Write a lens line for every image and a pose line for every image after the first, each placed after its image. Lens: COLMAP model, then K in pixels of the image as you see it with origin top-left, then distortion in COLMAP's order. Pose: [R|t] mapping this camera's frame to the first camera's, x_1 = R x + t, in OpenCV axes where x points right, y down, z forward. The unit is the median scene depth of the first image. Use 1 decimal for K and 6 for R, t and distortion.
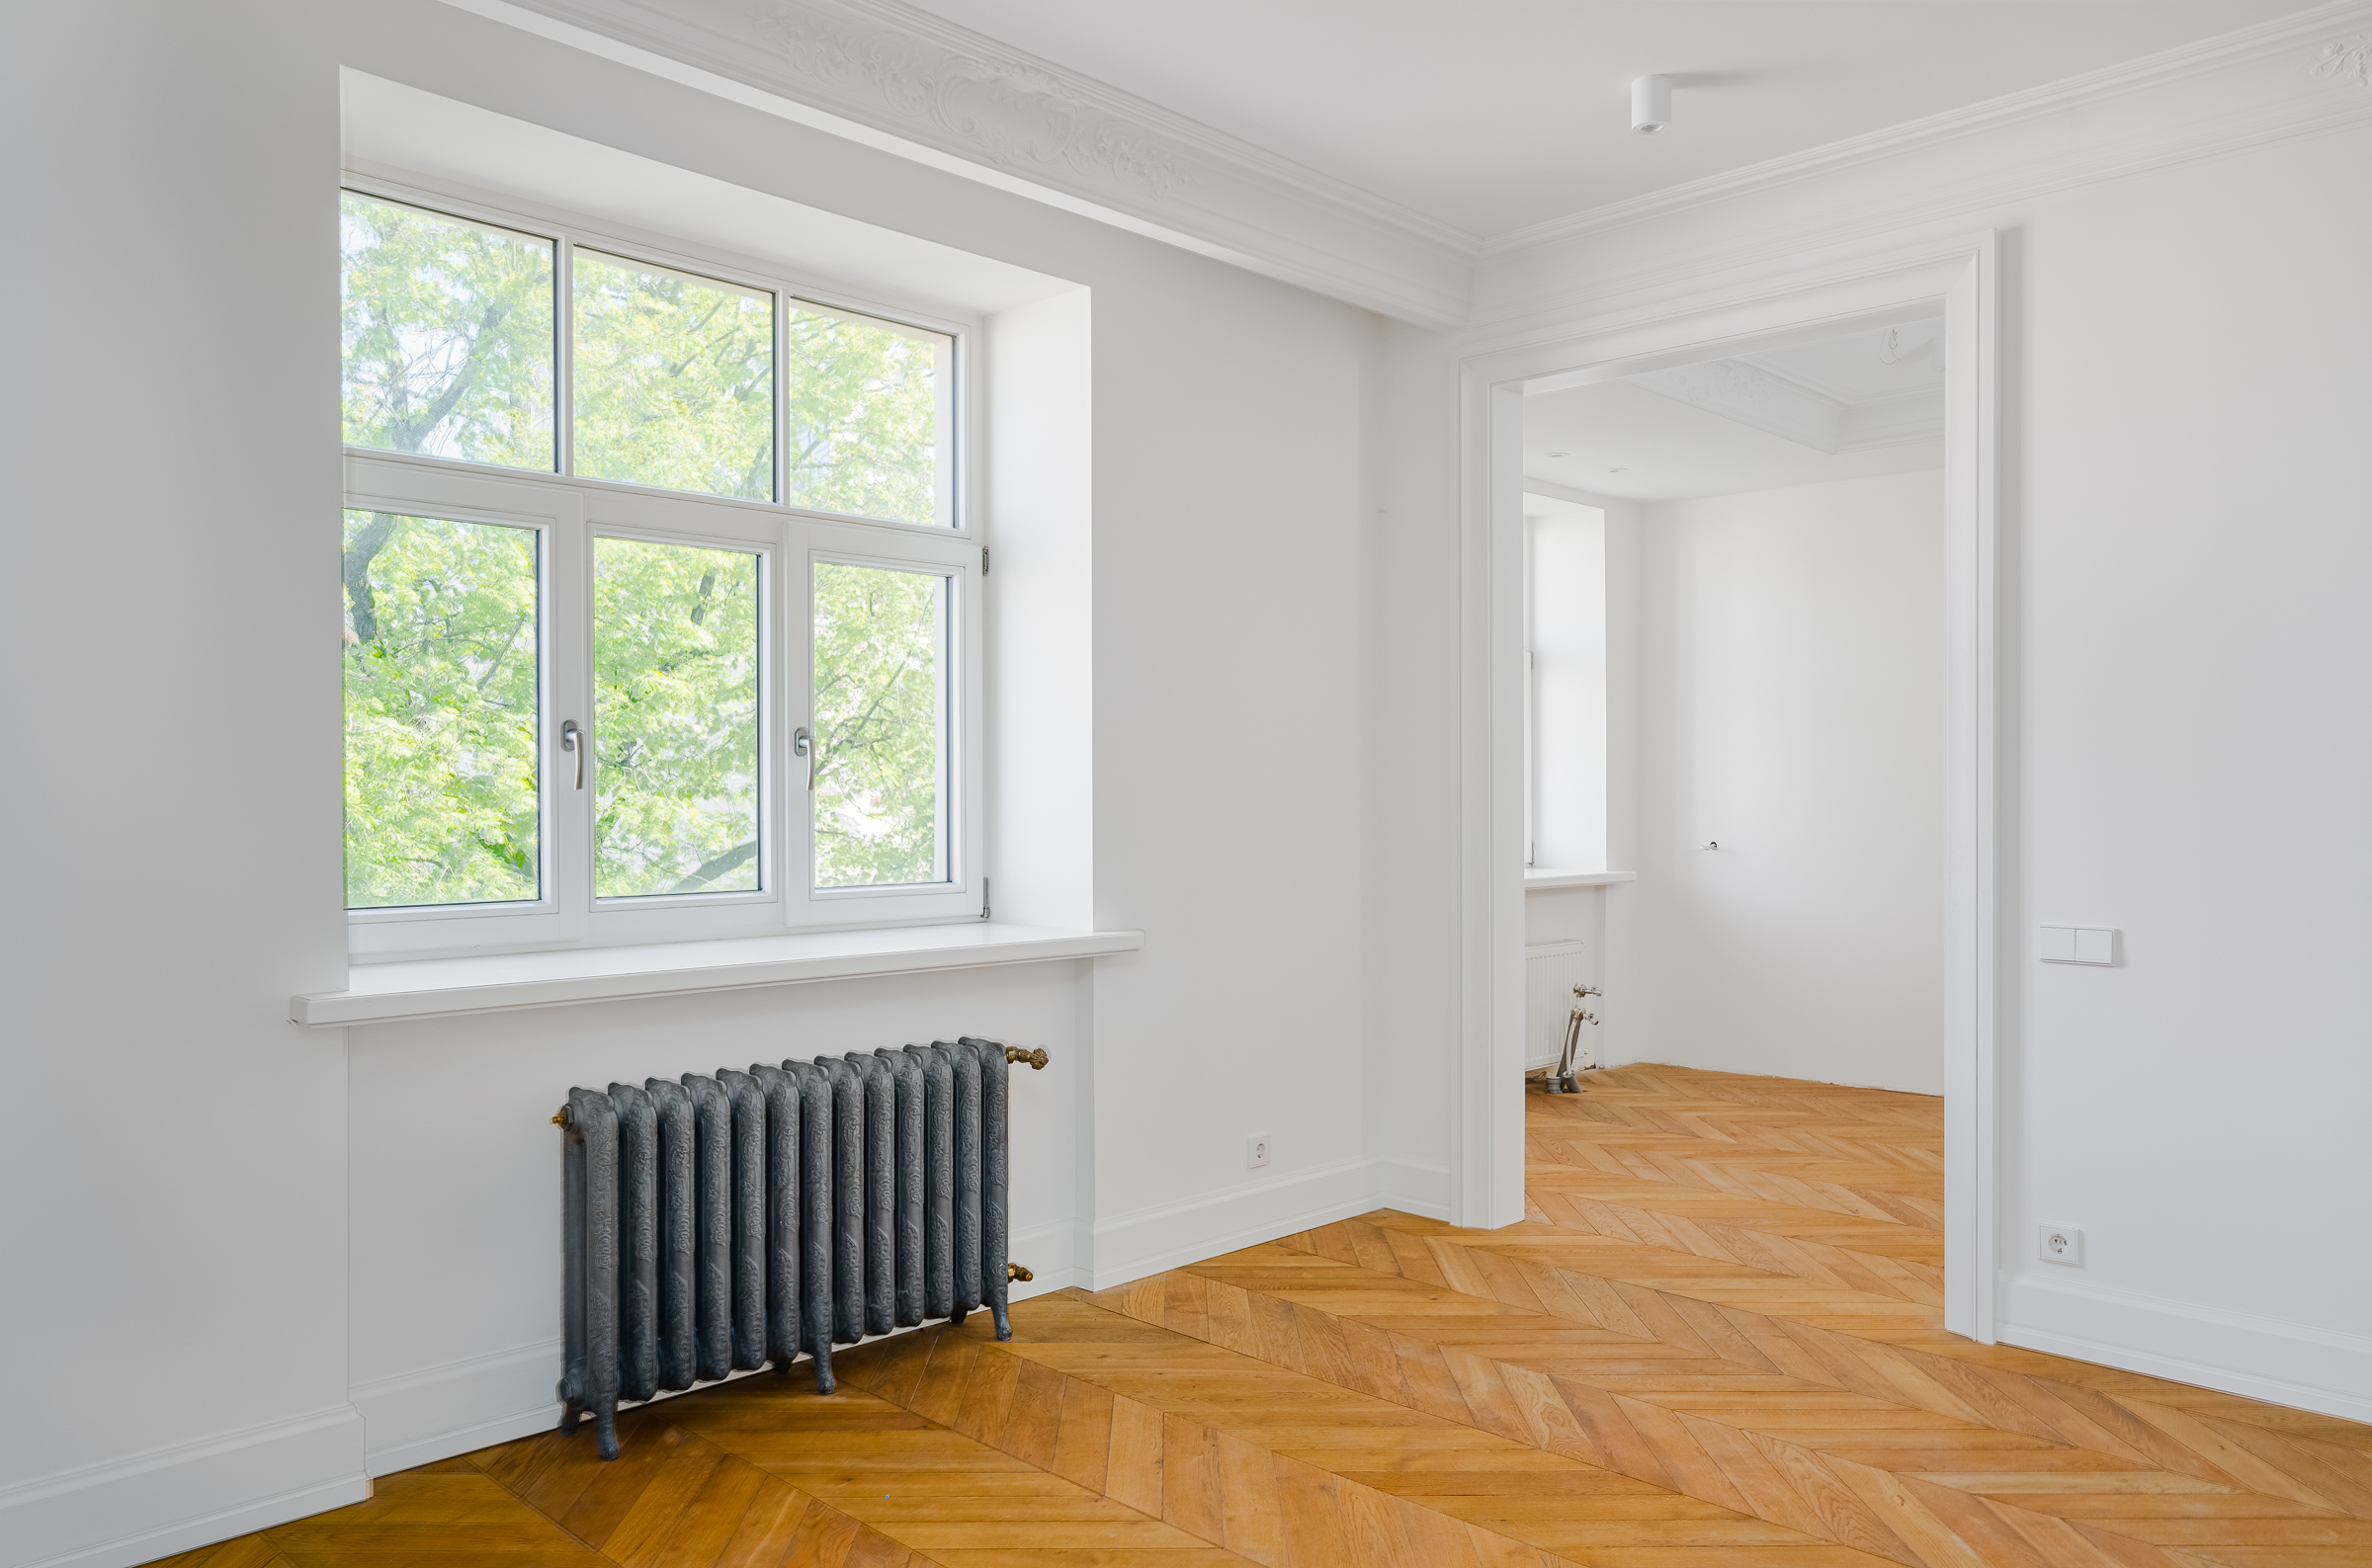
lens RADIAL K [[1649.4, 0, 1183.2], [0, 1649.4, 814.6], [0, 0, 1]] dist [-0.004718, 0.001123]
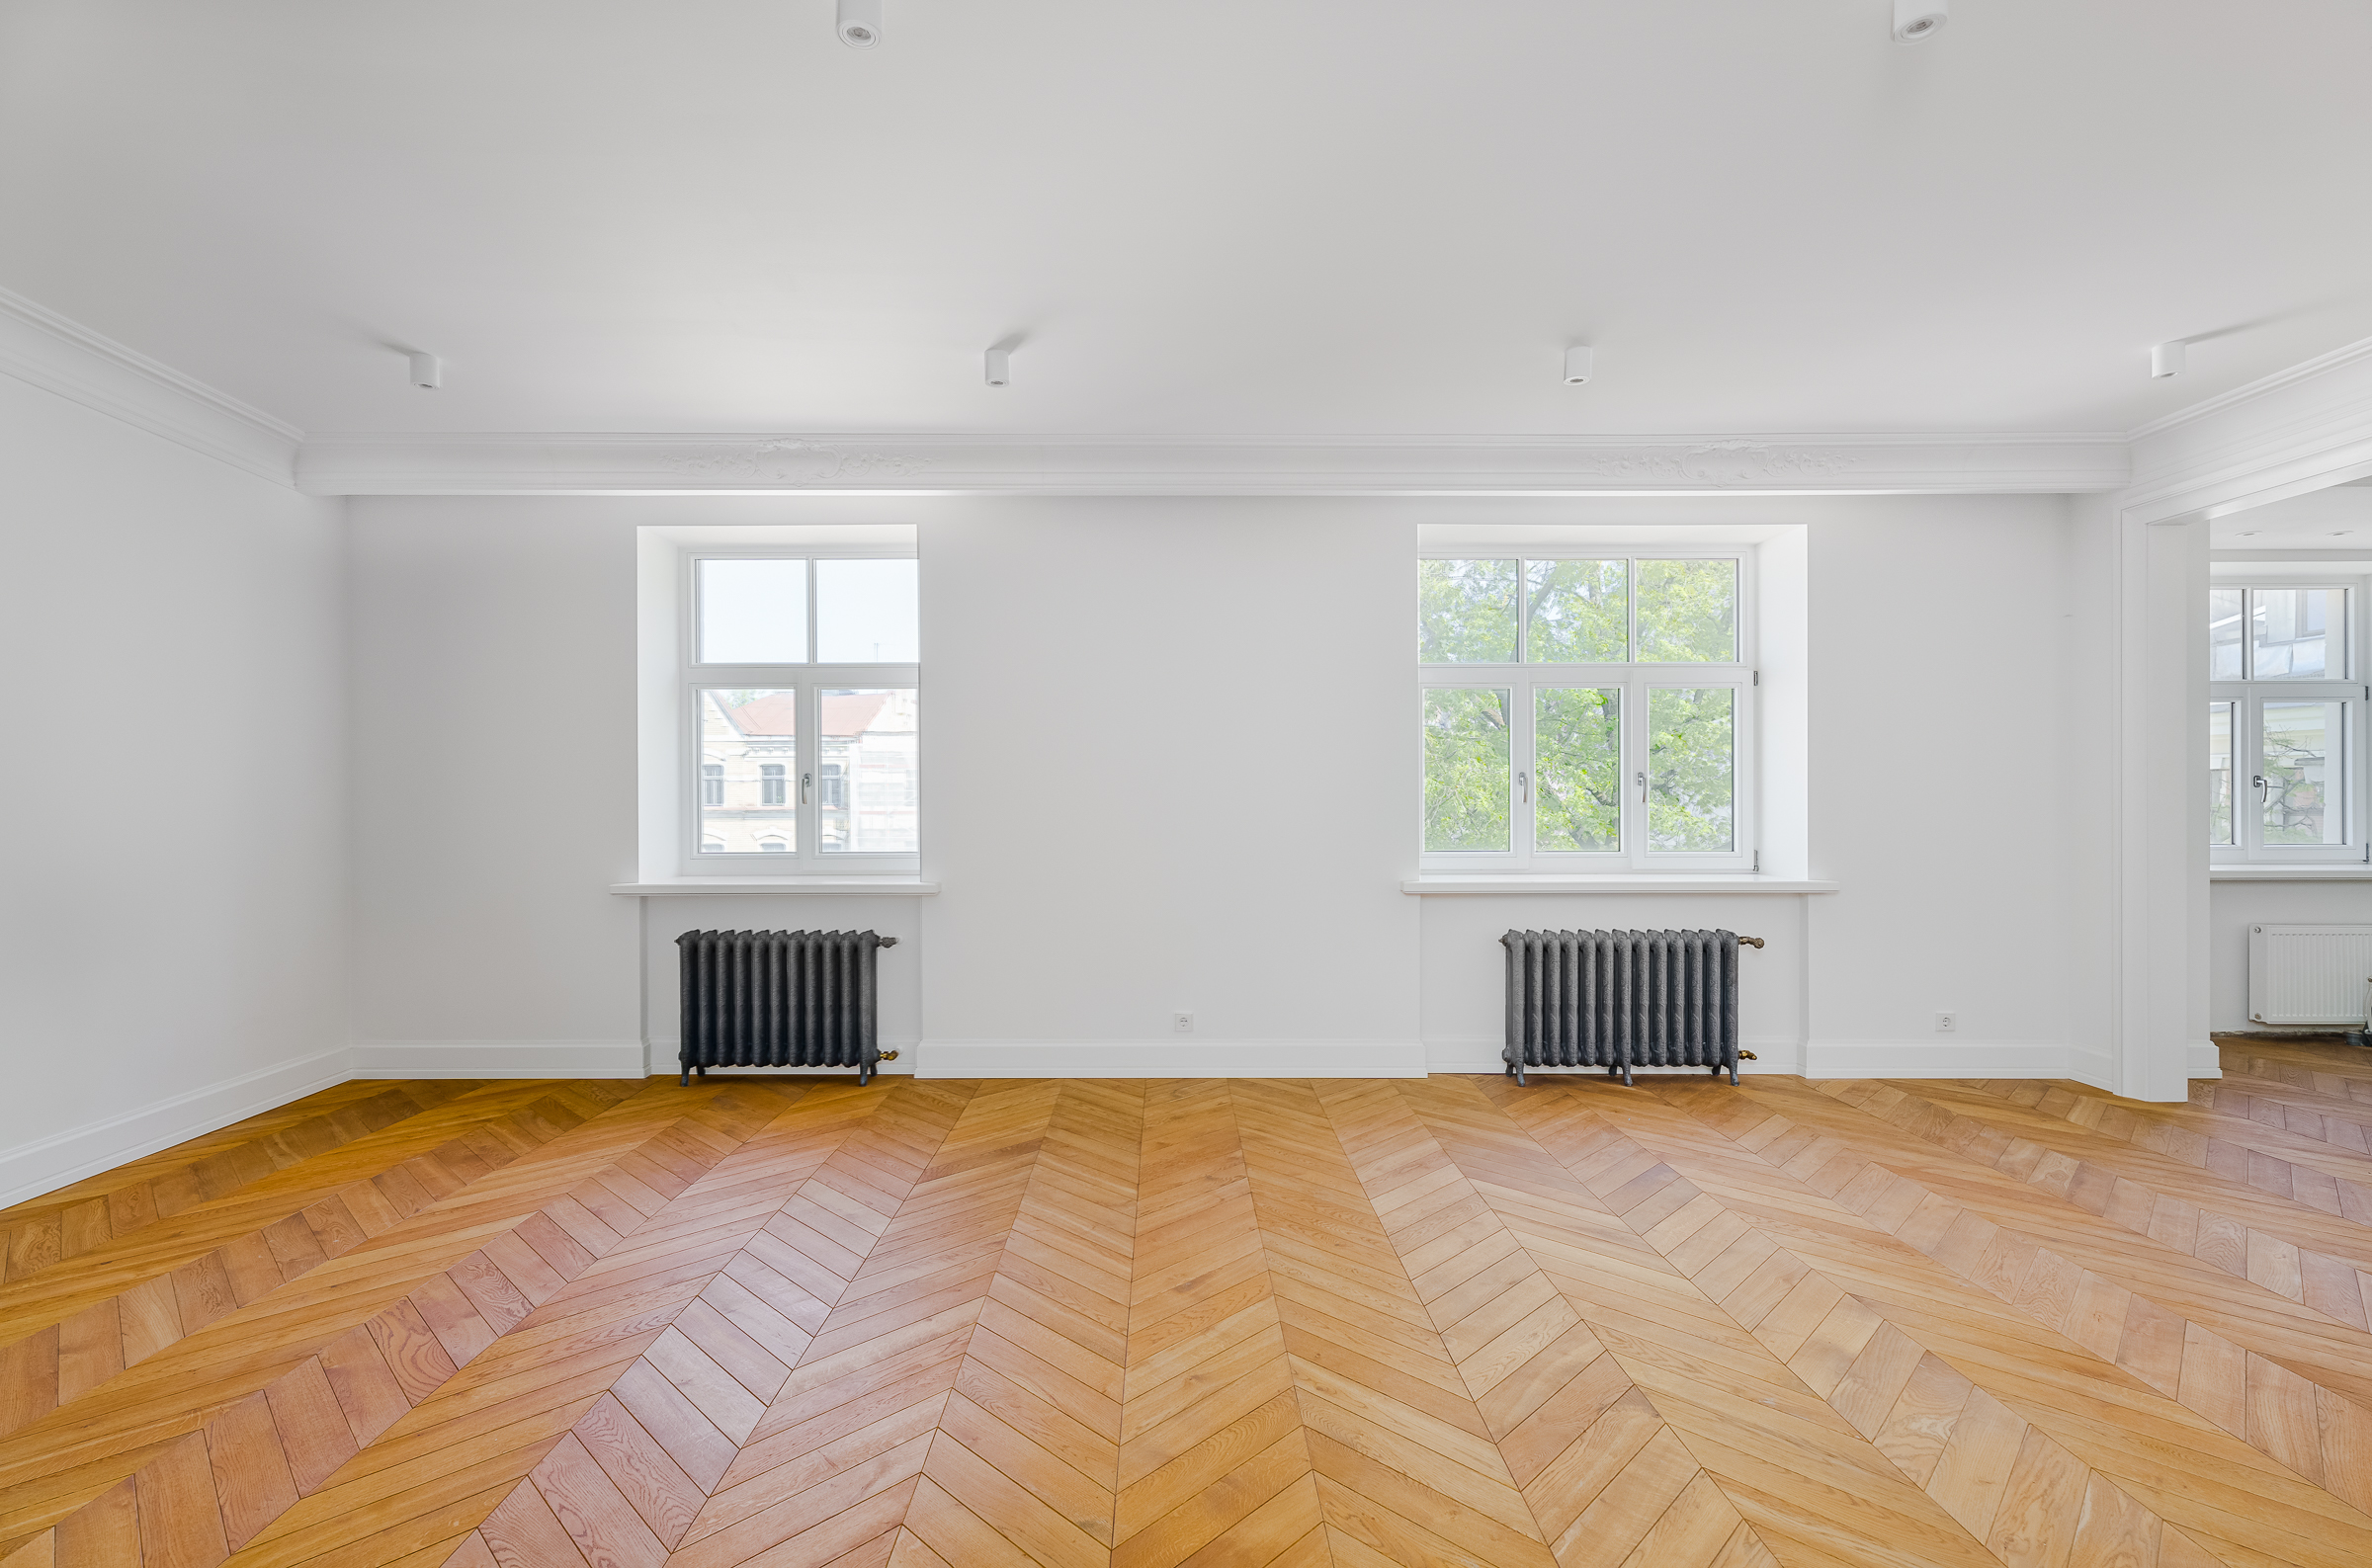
lens RADIAL K [[1092.2, 0, 1182.3], [0, 1092.2, 806.8], [0, 0, 1]] dist [-0.002534, -0.000194]
pose [[0.701235, -0.001768, -0.712928, 0.356407], [-0.006934, 0.999933, -0.009299, 0.007391], [0.712896, 0.011464, 0.701176, -0.371640]]
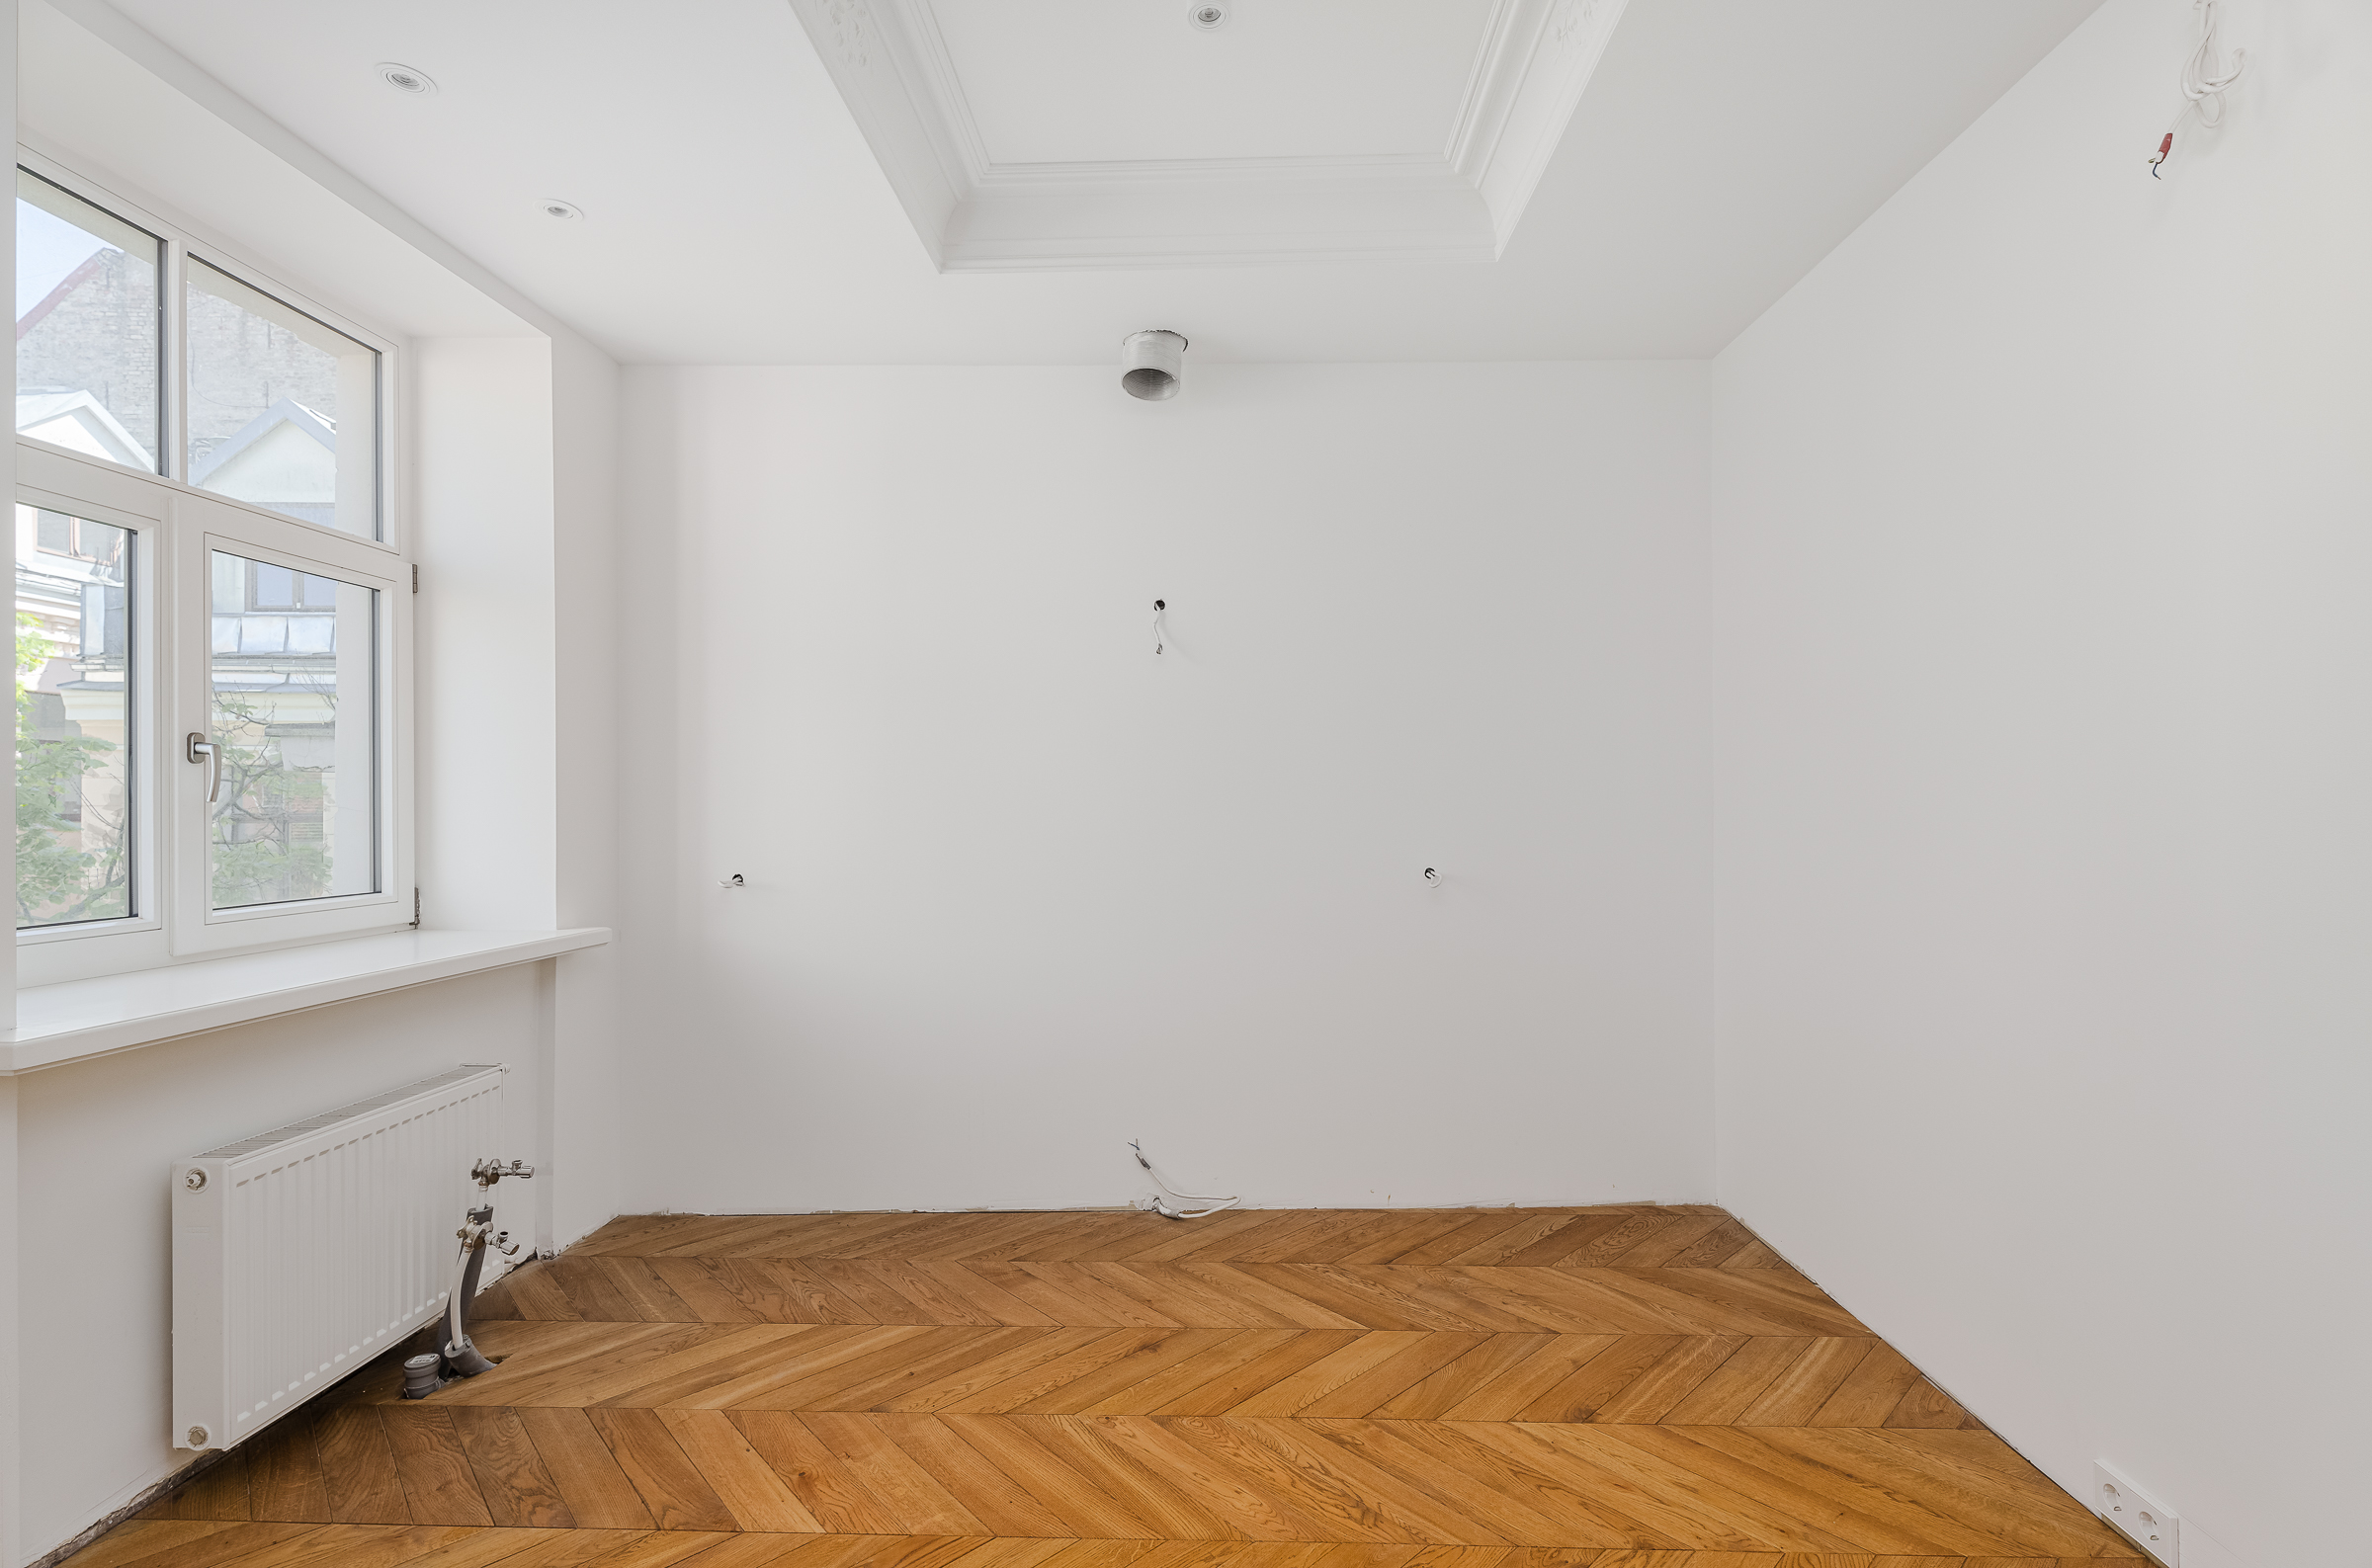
lens RADIAL K [[1092.2, 0, 1182.3], [0, 1092.2, 806.8], [0, 0, 1]] dist [-0.002534, -0.000194]
pose [[0.753480, -0.001872, 0.657469, 0.337136], [0.011280, 0.999886, -0.010081, -0.009653], [-0.657374, 0.015013, 0.753415, 1.108940]]
